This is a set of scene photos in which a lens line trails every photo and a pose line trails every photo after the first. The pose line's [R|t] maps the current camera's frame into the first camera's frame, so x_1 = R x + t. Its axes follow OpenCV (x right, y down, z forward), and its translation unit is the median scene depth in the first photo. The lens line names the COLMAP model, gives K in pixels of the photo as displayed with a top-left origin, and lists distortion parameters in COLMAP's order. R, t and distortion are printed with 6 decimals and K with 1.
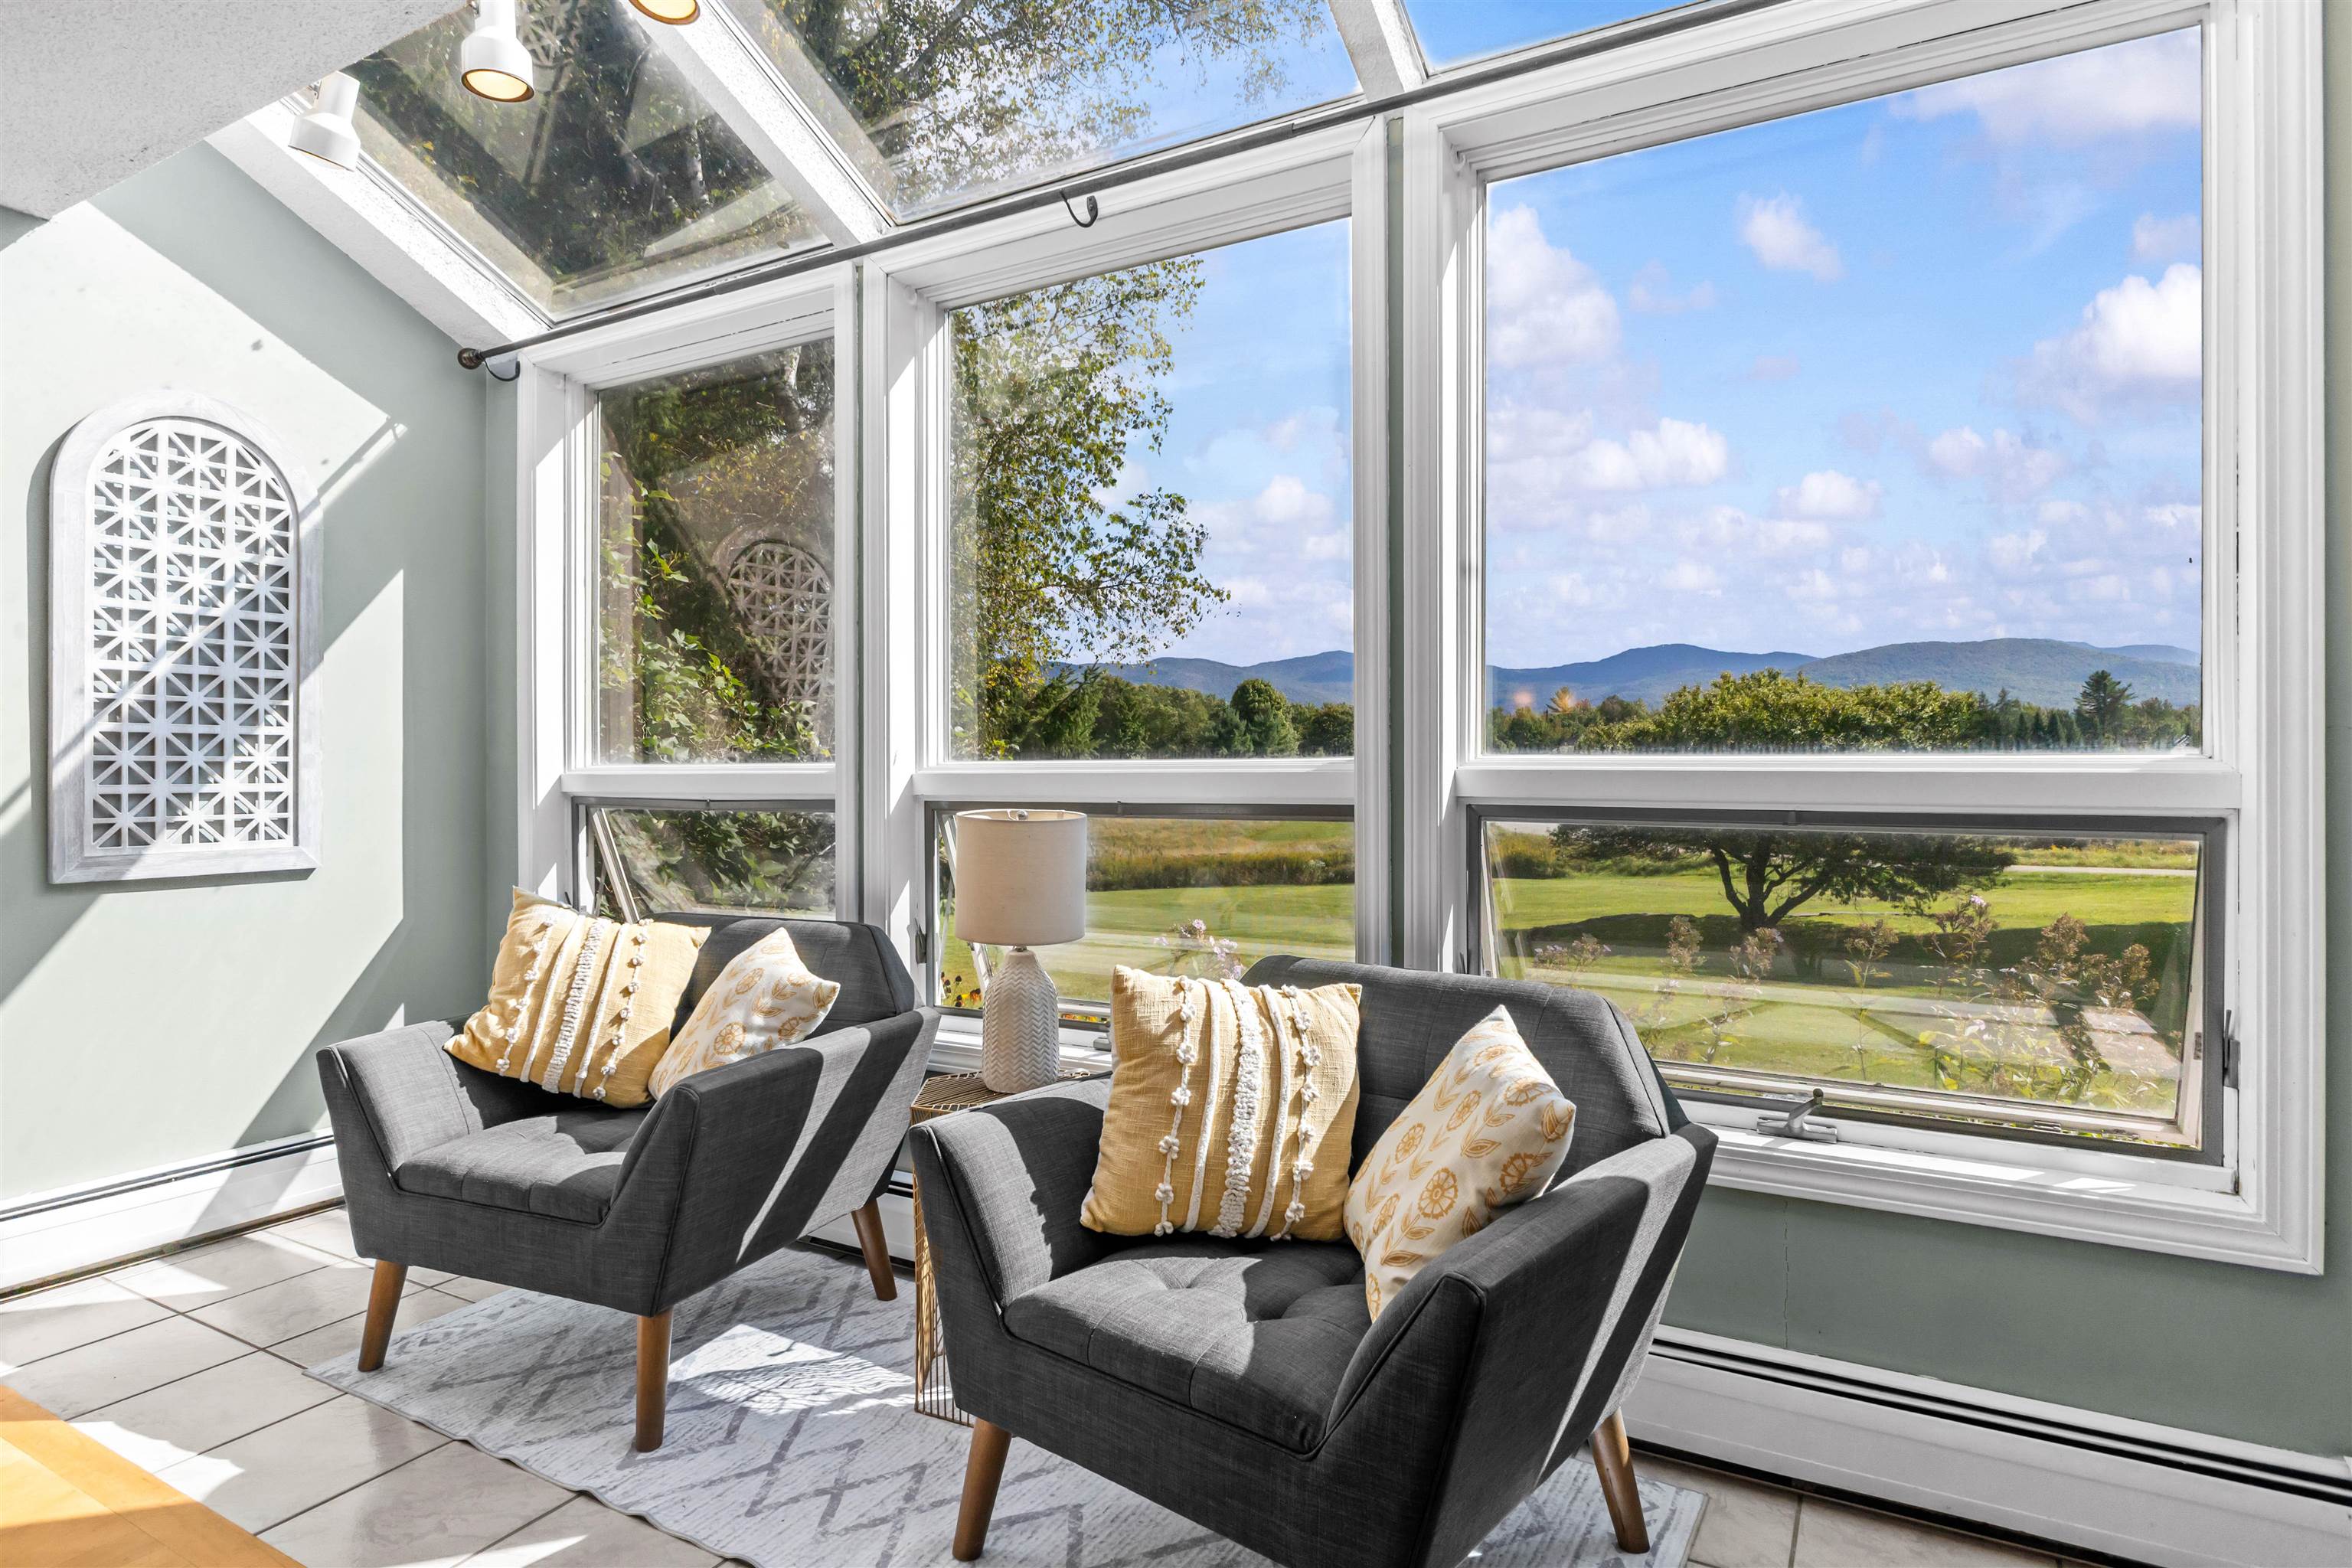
lens RADIAL K [[1285.1, 0, 1182.1], [0, 1285.1, 771.1], [0, 0, 1]] dist [-0.003392, -0.001648]
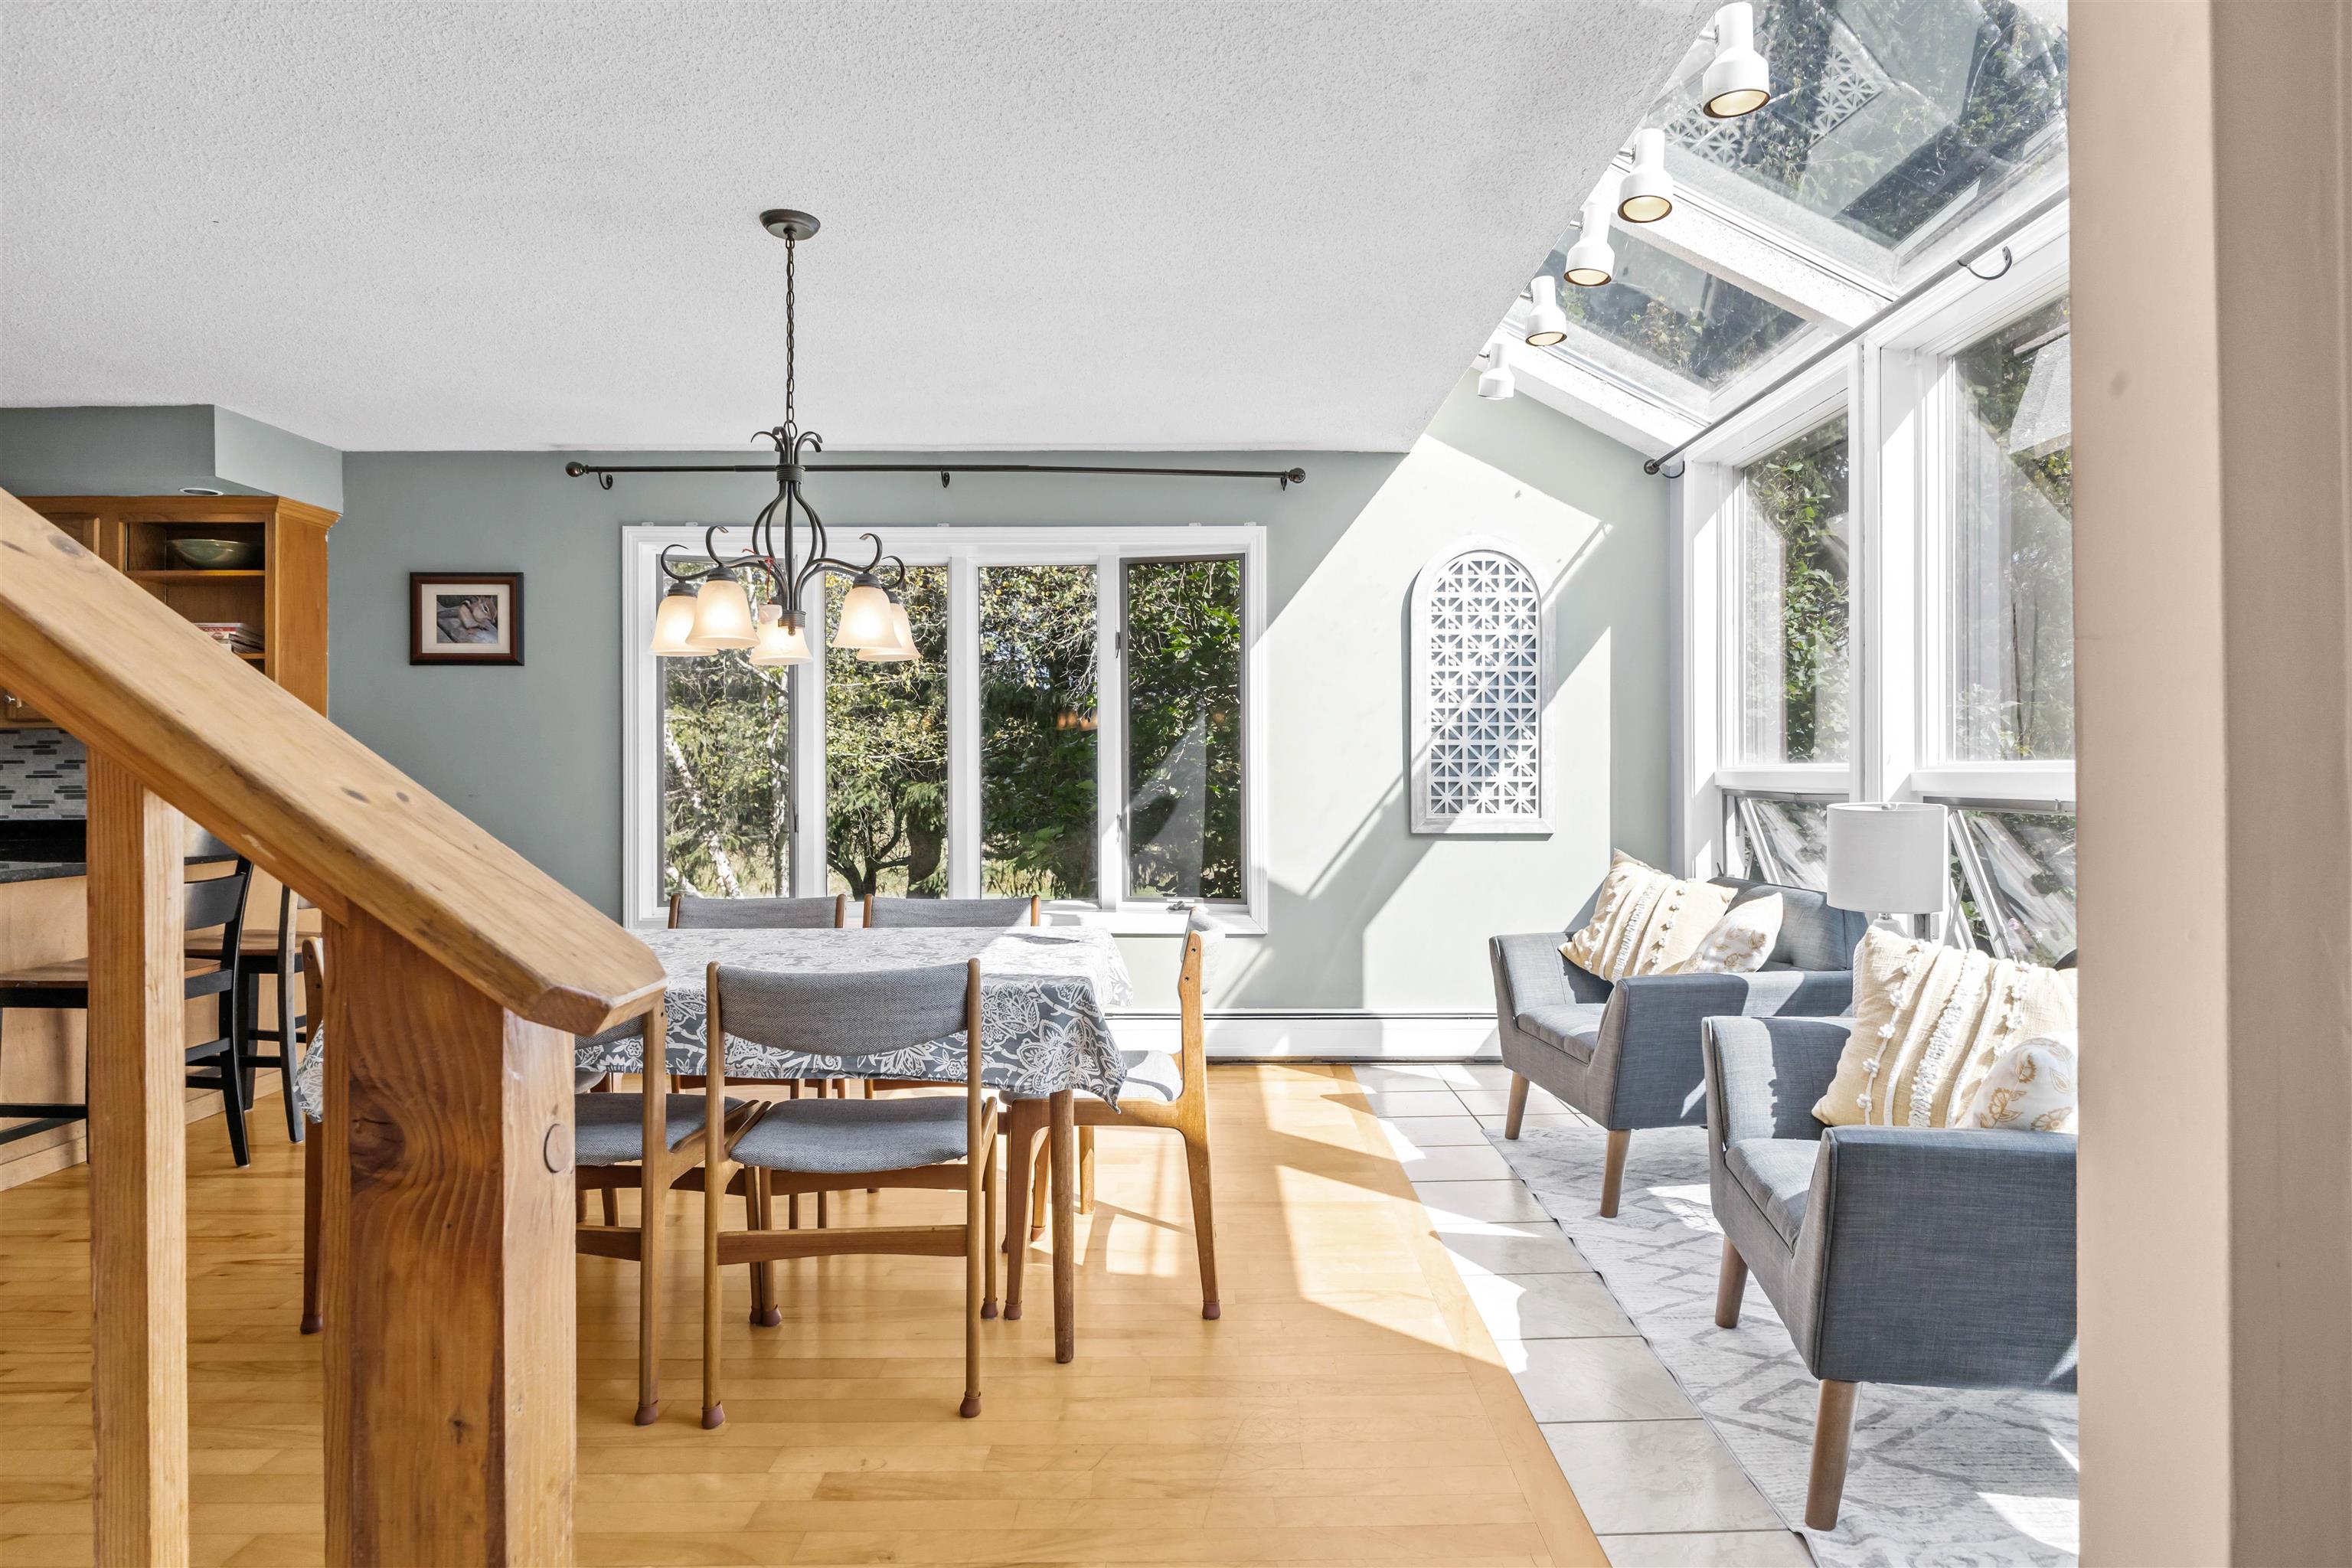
lens RADIAL K [[1315.8, 0, 1180.4], [0, 1315.8, 764.3], [0, 0, 1]] dist [-0.005366, -0.001021]
pose [[0.489300, -0.000714, -0.872115, 0.499442], [-0.001110, 0.999998, -0.001441, -0.002526], [0.872115, 0.001674, 0.489298, -0.145082]]
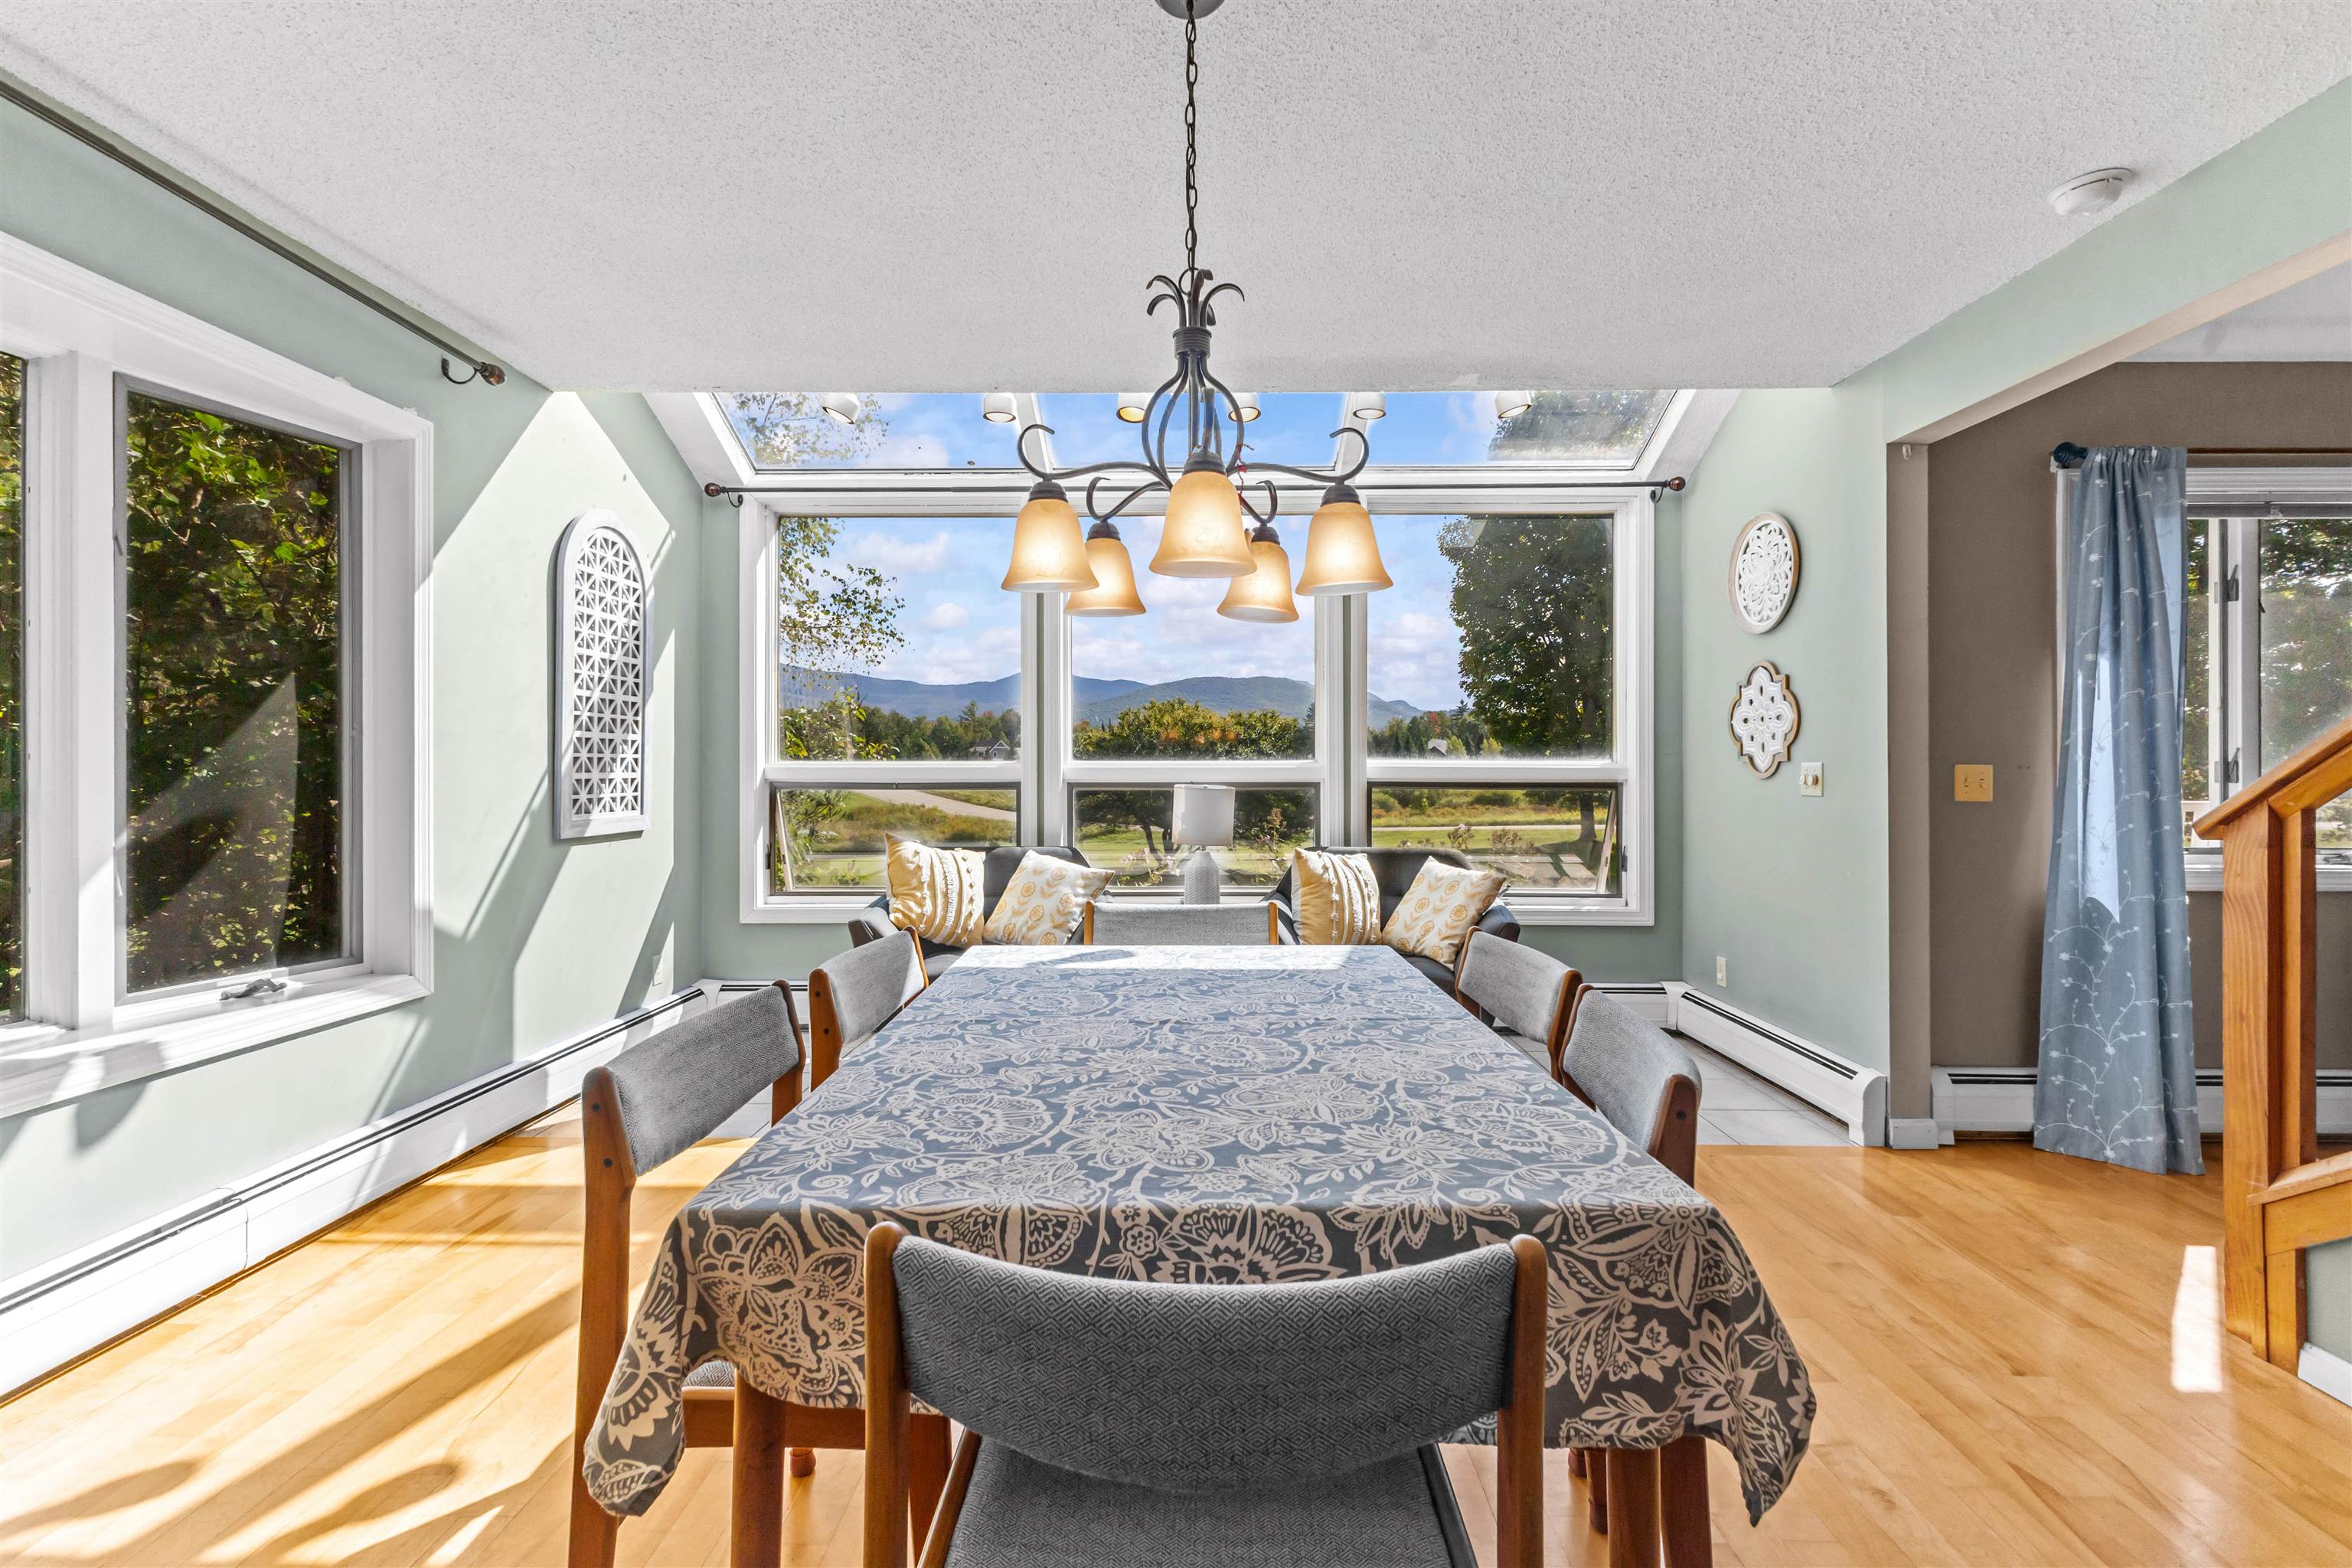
lens RADIAL K [[1035.4, 0, 1189.1], [0, 1035.4, 766.8], [0, 0, 1]] dist [0.017020, -0.000039]
pose [[0.872481, 0.003115, 0.488638, -0.791676], [-0.003166, 0.999995, -0.000720, 0.001733], [-0.488637, -0.000919, 0.872487, -0.397330]]
